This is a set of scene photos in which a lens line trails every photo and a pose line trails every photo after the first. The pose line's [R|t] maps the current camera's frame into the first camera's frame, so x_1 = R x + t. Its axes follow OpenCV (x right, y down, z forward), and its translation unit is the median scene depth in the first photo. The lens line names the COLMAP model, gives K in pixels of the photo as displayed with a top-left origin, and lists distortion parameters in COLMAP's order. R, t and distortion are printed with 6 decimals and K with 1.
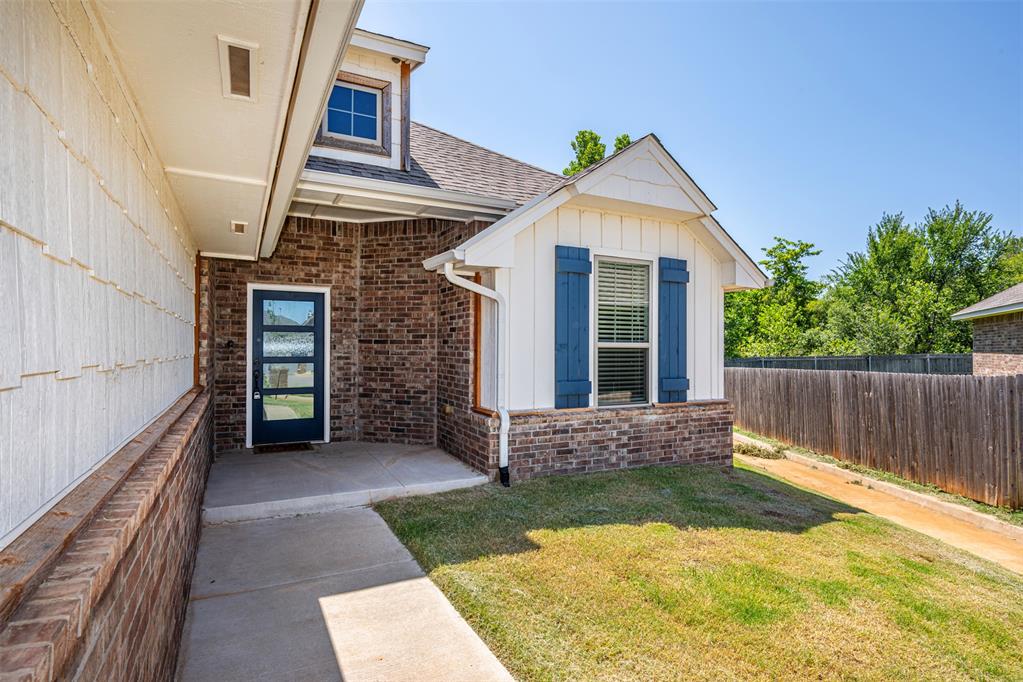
lens RADIAL K [[530.2, 0, 509.7], [0, 530.2, 345.2], [0, 0, 1]] dist [-0.002091, -0.000515]
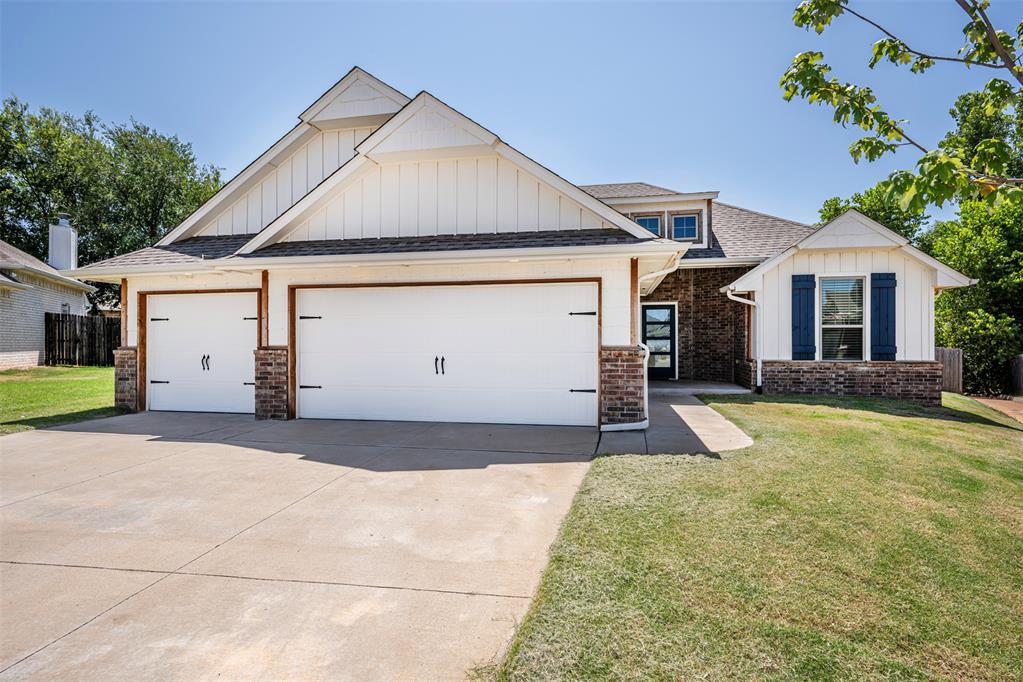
lens RADIAL K [[530.2, 0, 509.1], [0, 530.2, 344.1], [0, 0, 1]] dist [-0.002091, -0.000515]
pose [[0.791319, -0.006678, -0.611367, 0.407254], [0.010705, 0.999938, 0.002933, 0.040859], [0.611310, -0.008866, 0.791342, -1.044197]]
